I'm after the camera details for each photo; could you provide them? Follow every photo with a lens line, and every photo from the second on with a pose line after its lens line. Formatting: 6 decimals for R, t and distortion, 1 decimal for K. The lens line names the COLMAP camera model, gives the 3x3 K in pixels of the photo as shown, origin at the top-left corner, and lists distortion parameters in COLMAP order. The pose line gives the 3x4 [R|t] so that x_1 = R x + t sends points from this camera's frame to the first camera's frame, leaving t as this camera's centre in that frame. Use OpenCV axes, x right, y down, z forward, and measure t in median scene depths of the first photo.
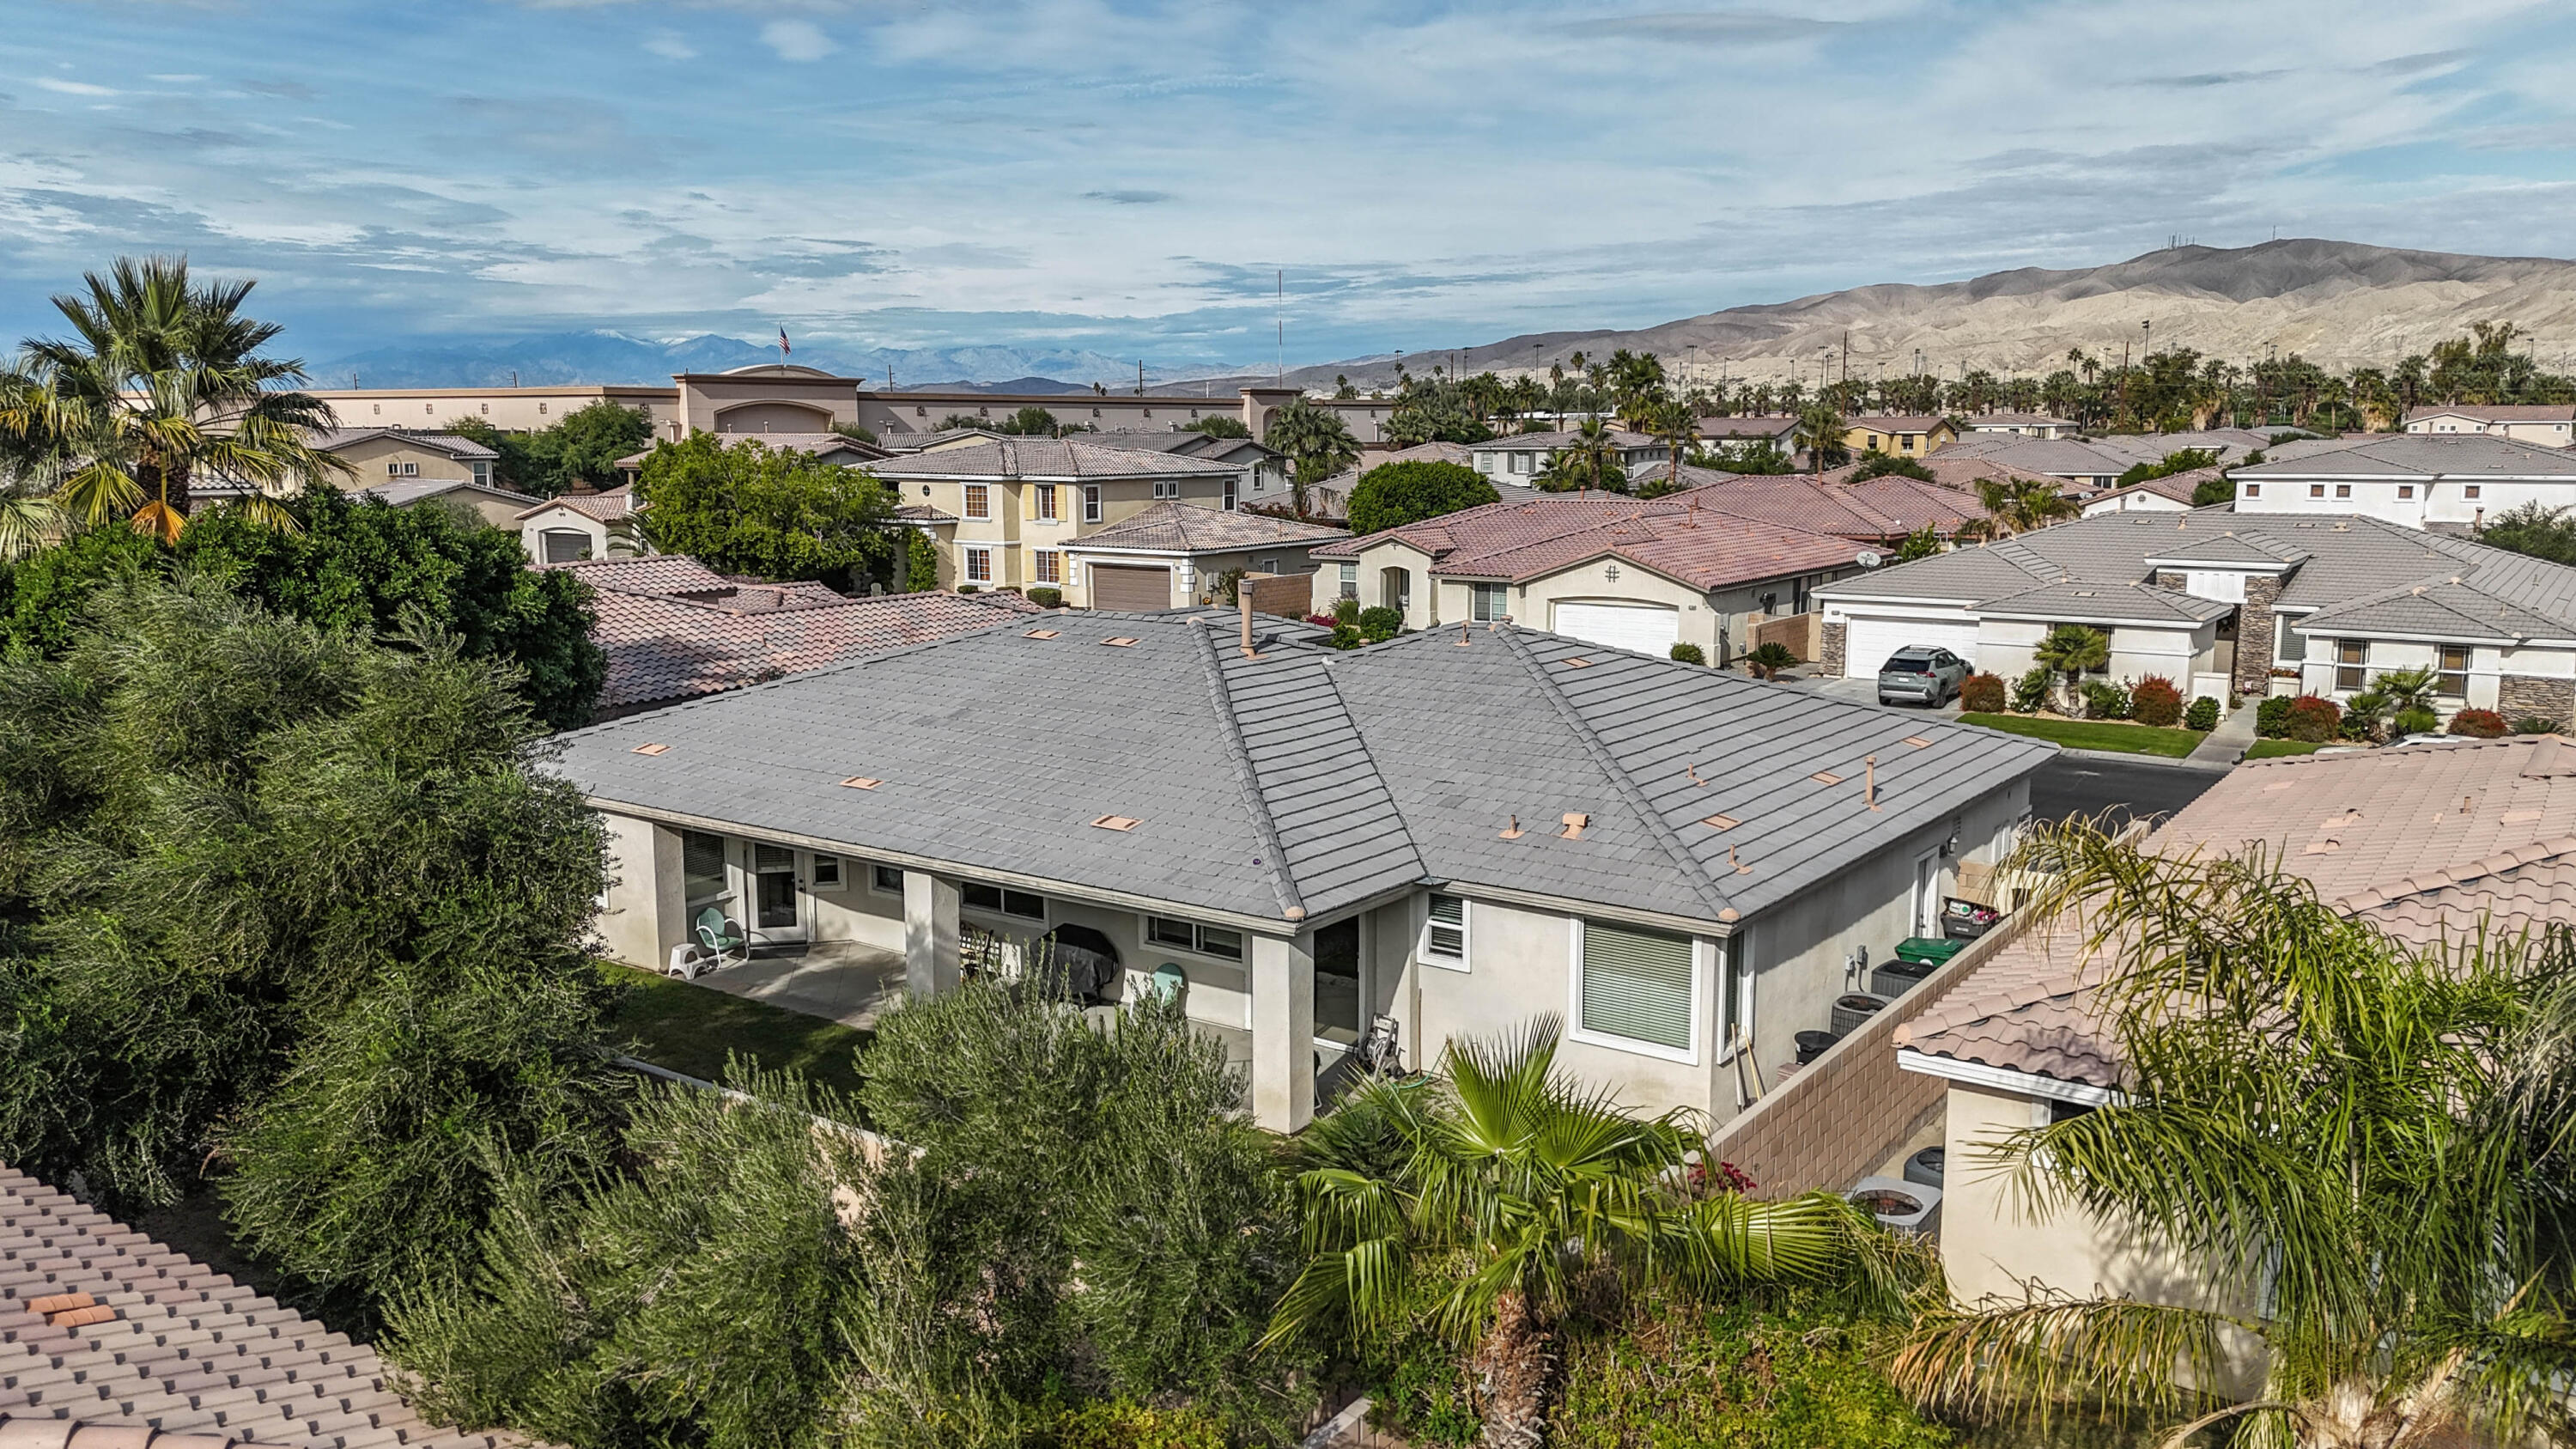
lens RADIAL K [[1890.0, 0, 1285.7], [0, 1890.0, 736.1], [0, 0, 1]] dist [0.085328, -0.087339]
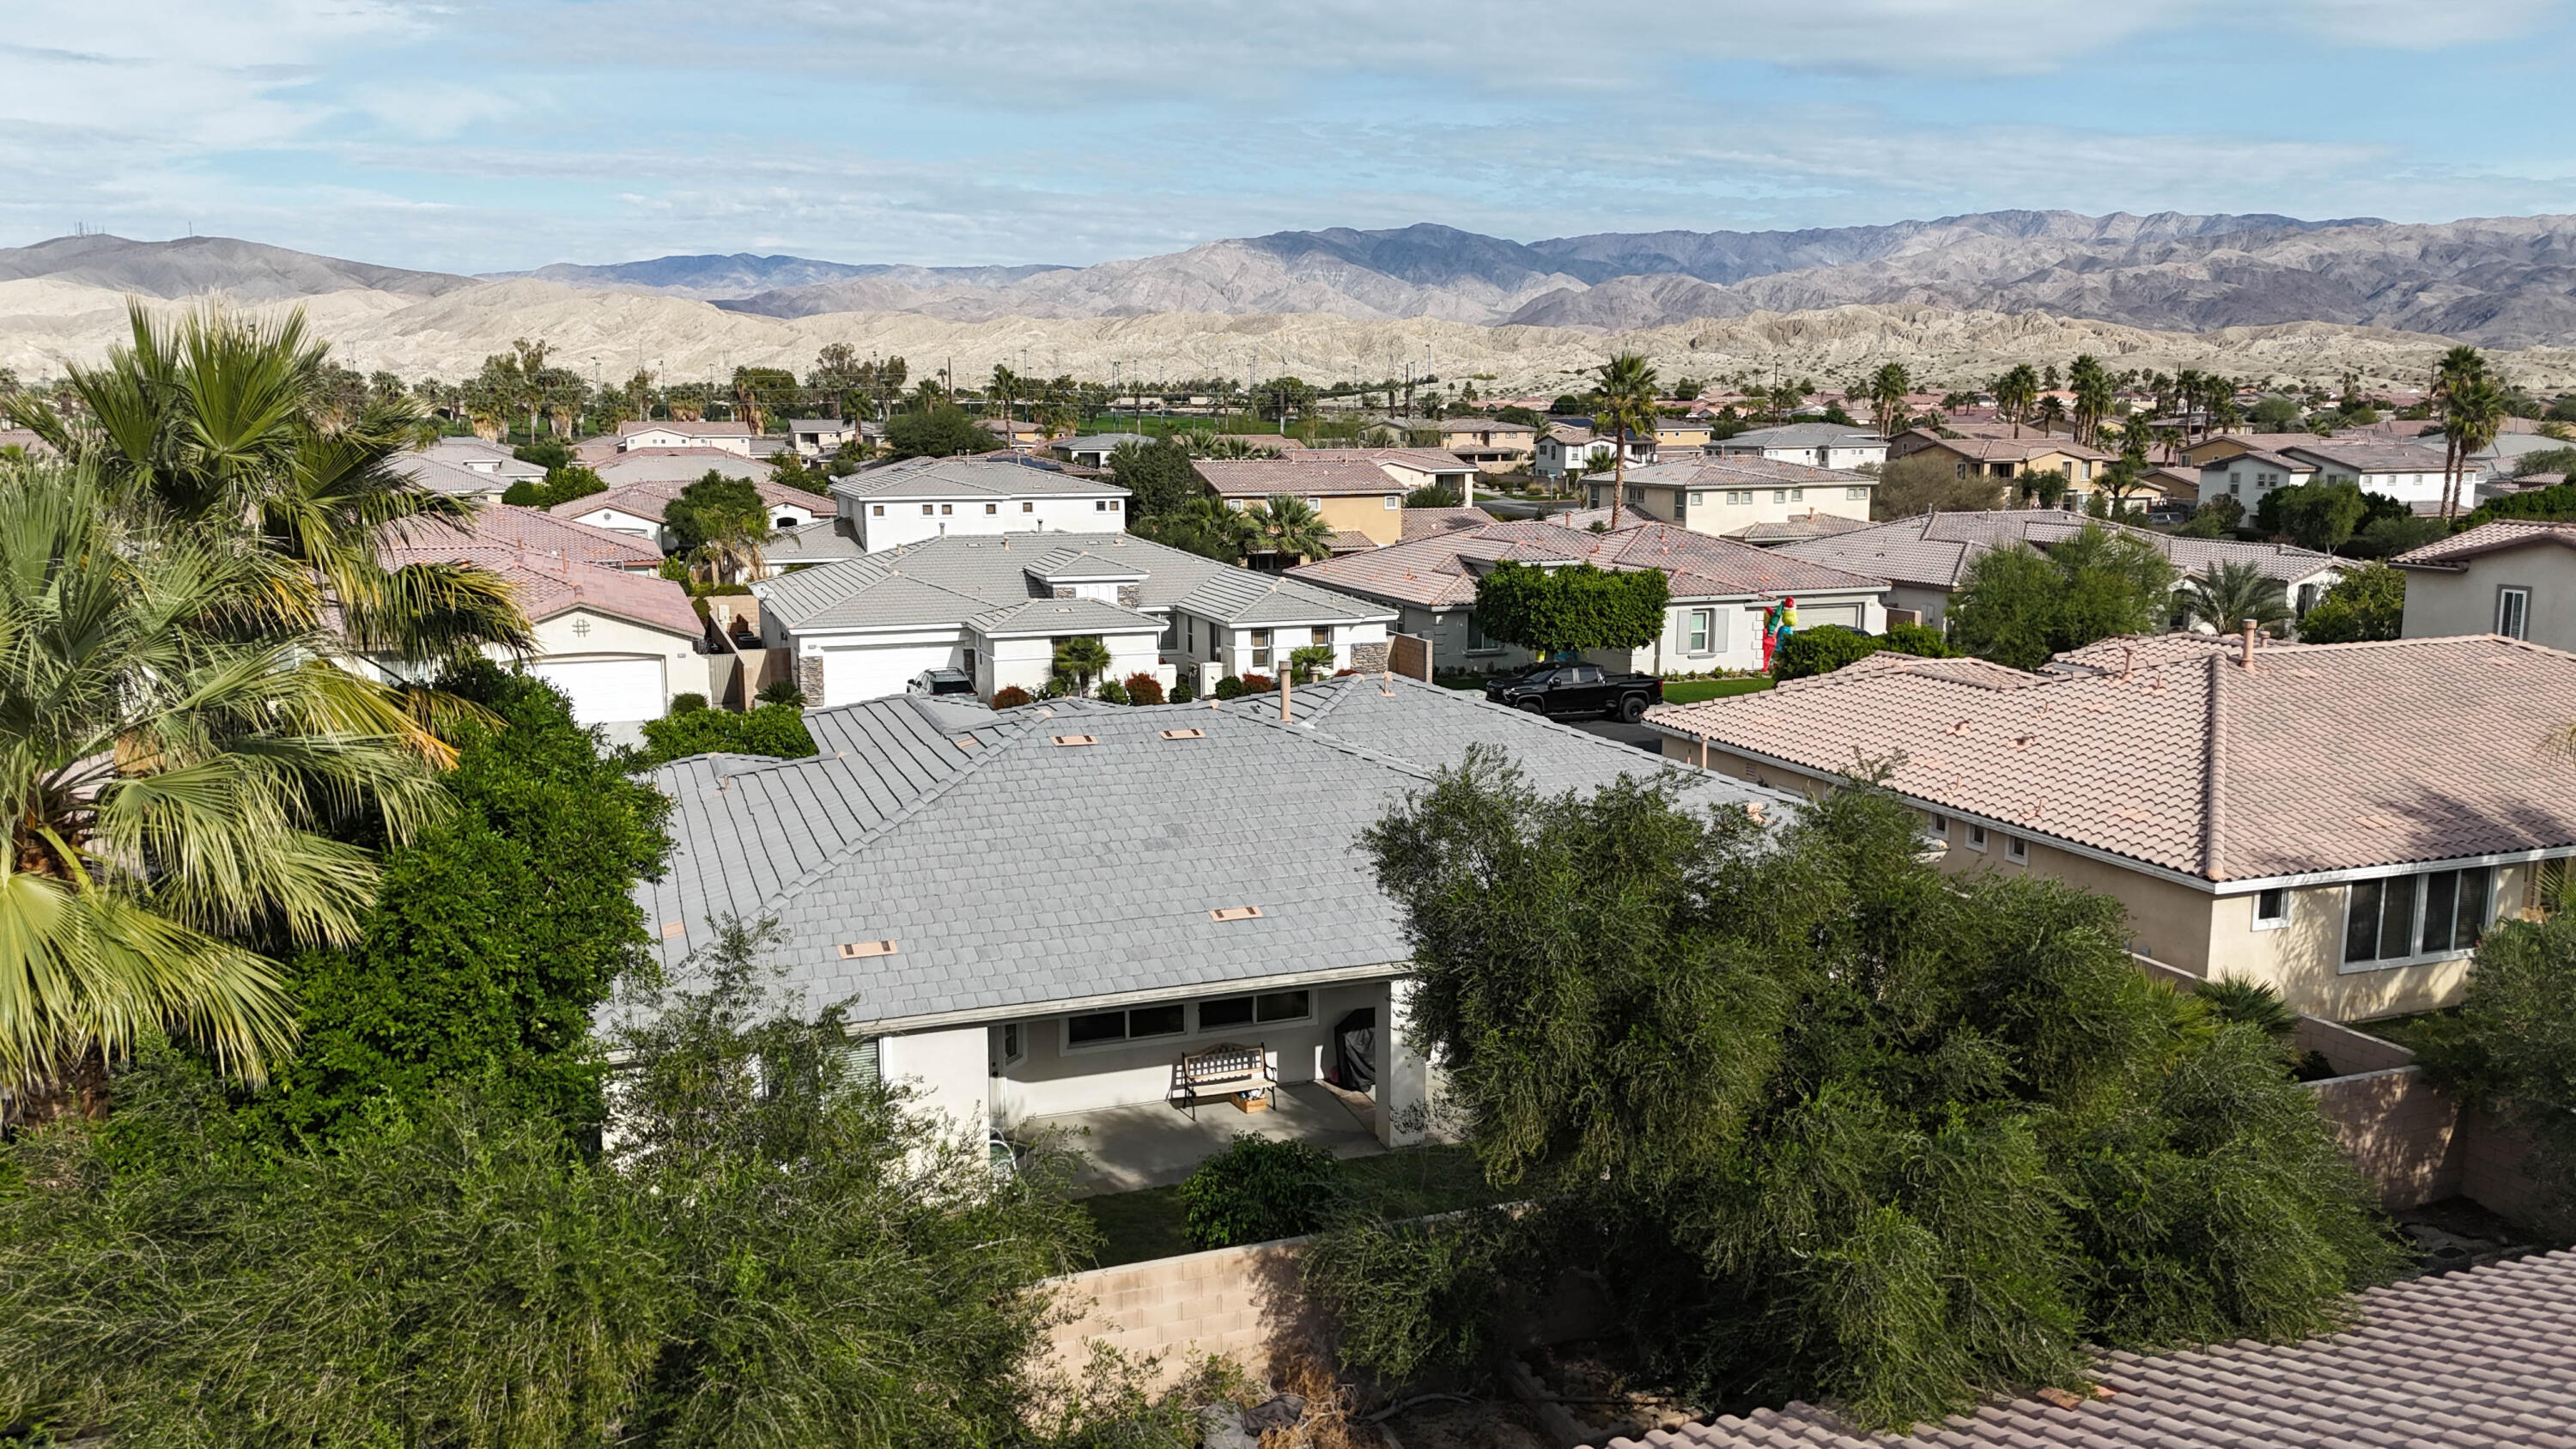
lens RADIAL K [[1890.0, 0, 1285.7], [0, 1890.0, 736.1], [0, 0, 1]] dist [0.085328, -0.087339]
pose [[0.563936, -0.136470, 0.814464, -0.529965], [0.136507, 0.988088, 0.071044, -0.069484], [-0.814458, 0.071116, 0.575848, 0.244151]]
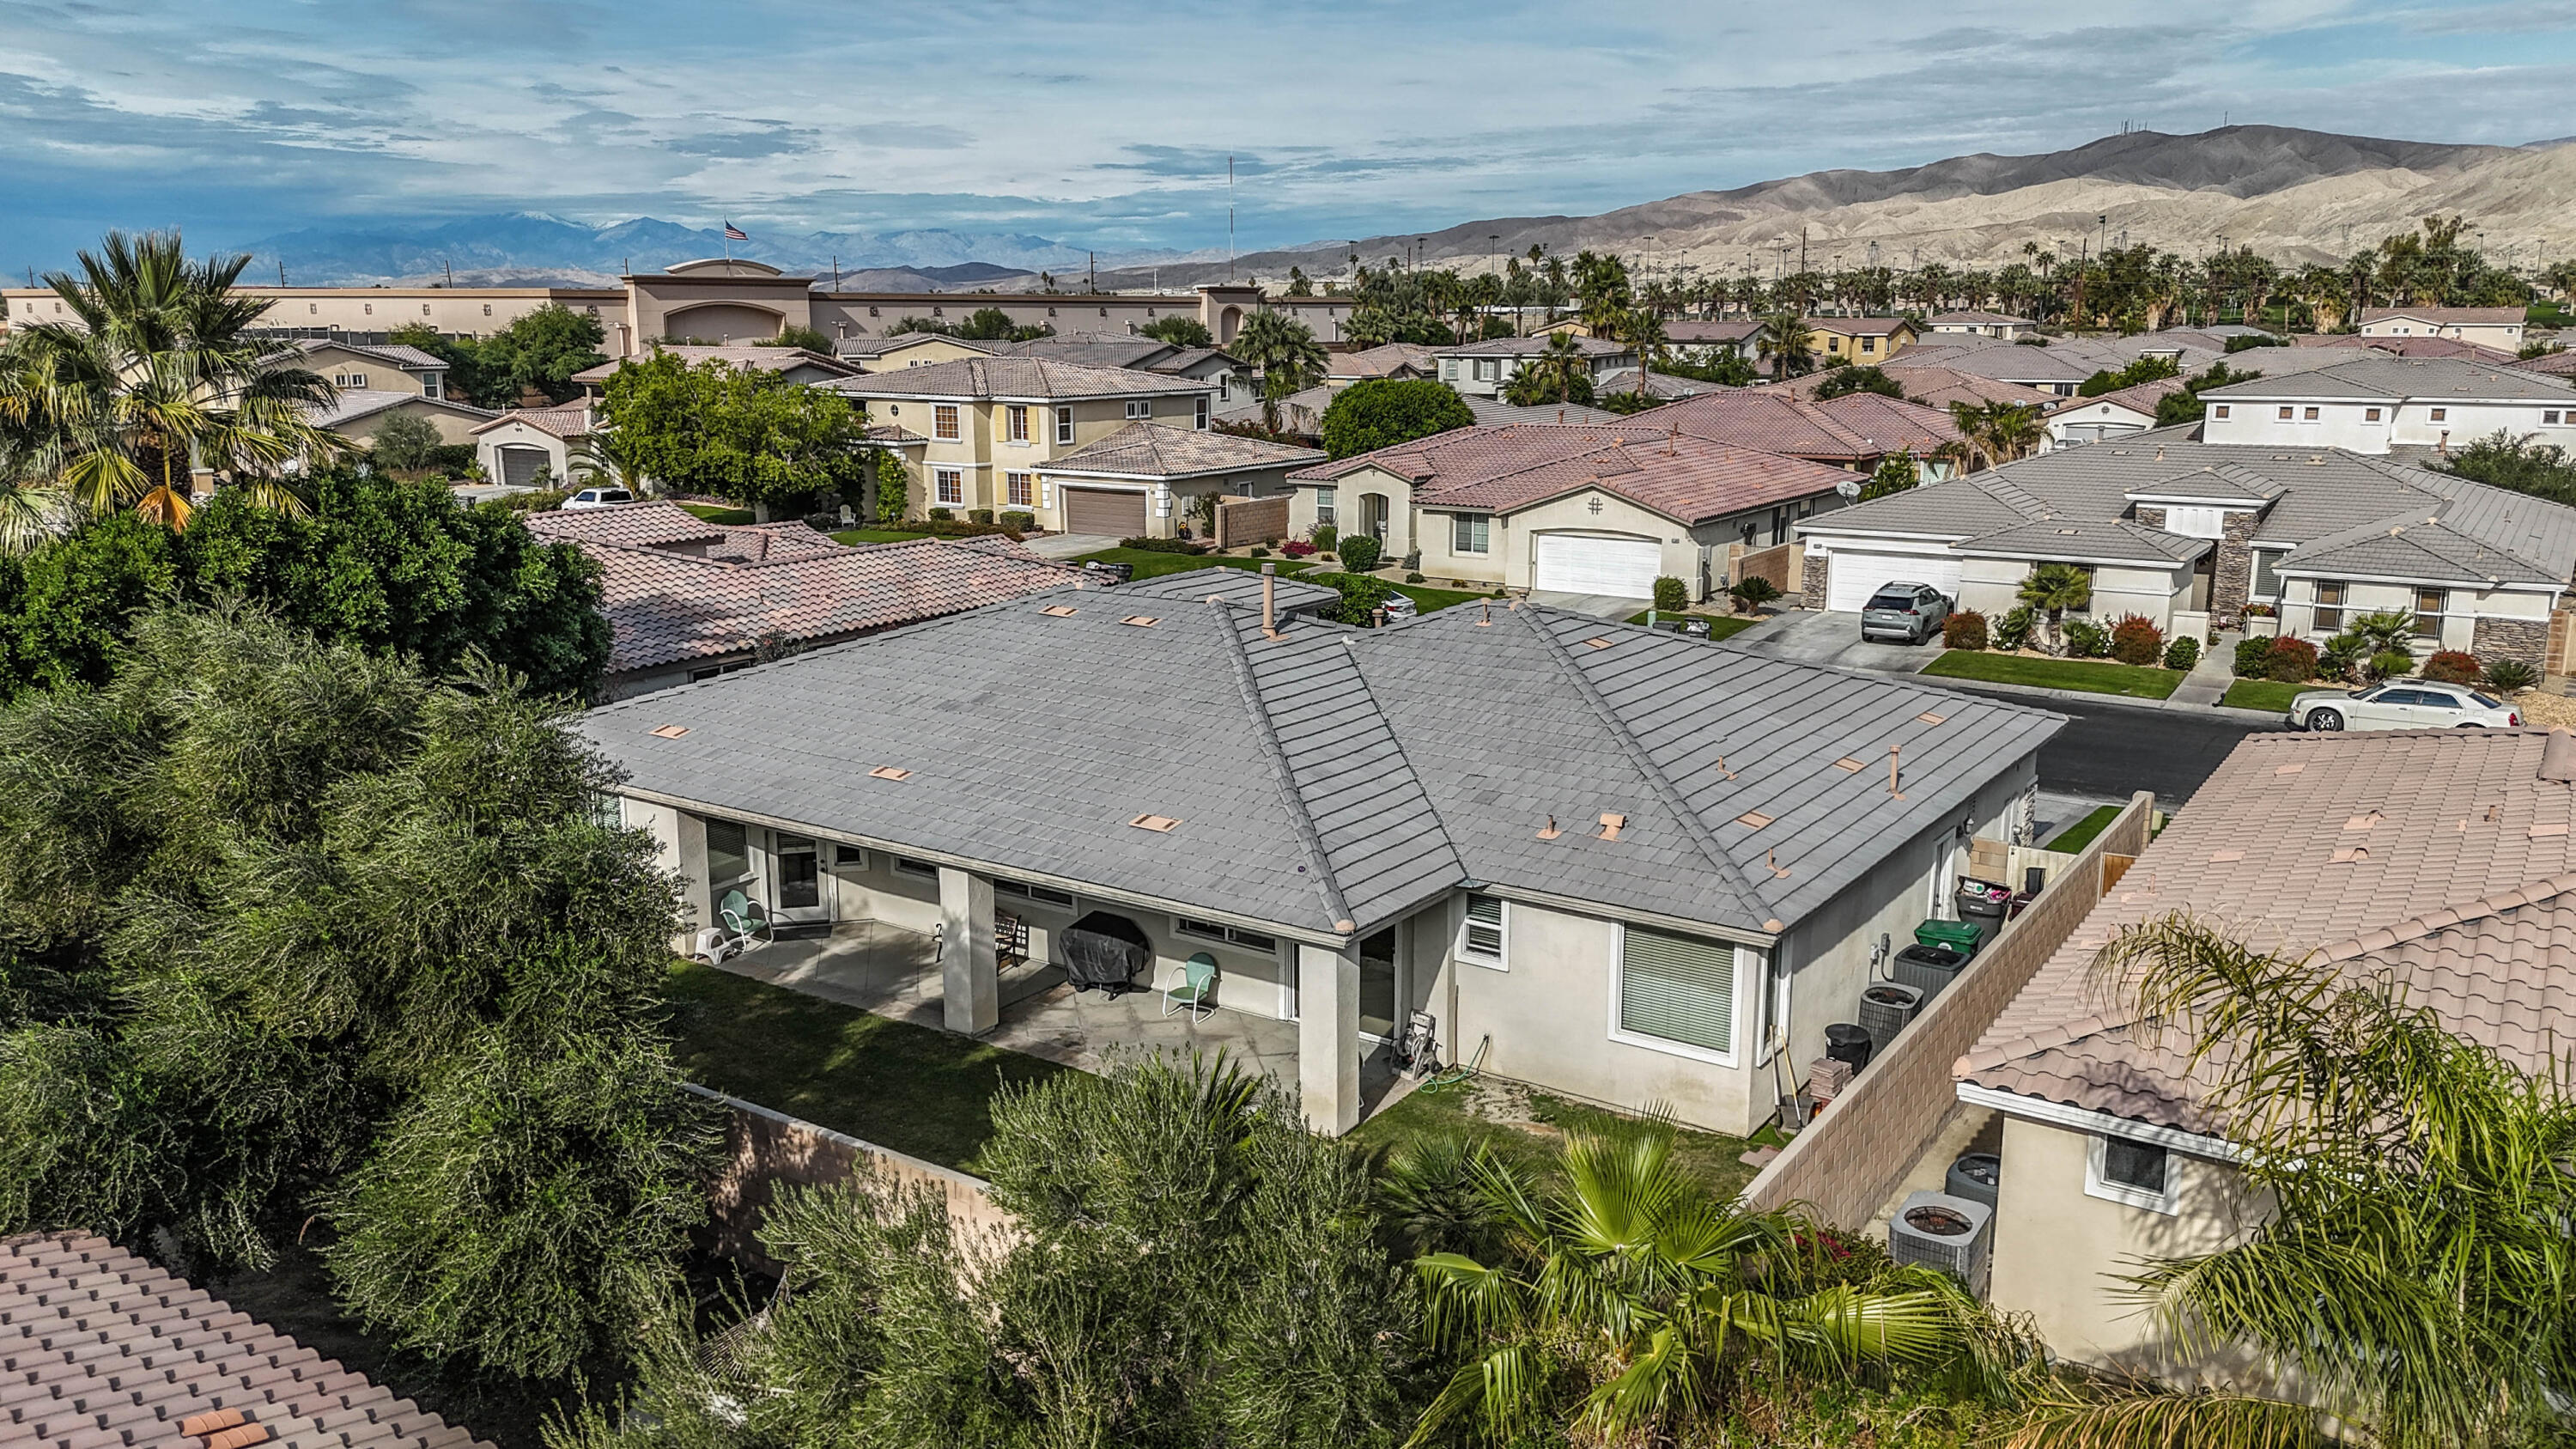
lens RADIAL K [[1890.0, 0, 1285.7], [0, 1890.0, 736.1], [0, 0, 1]] dist [0.085328, -0.087339]
pose [[0.999652, -0.004244, 0.026033, -0.023007], [0.002762, 0.998386, 0.056717, -0.028403], [-0.026231, -0.056625, 0.998051, -0.000483]]
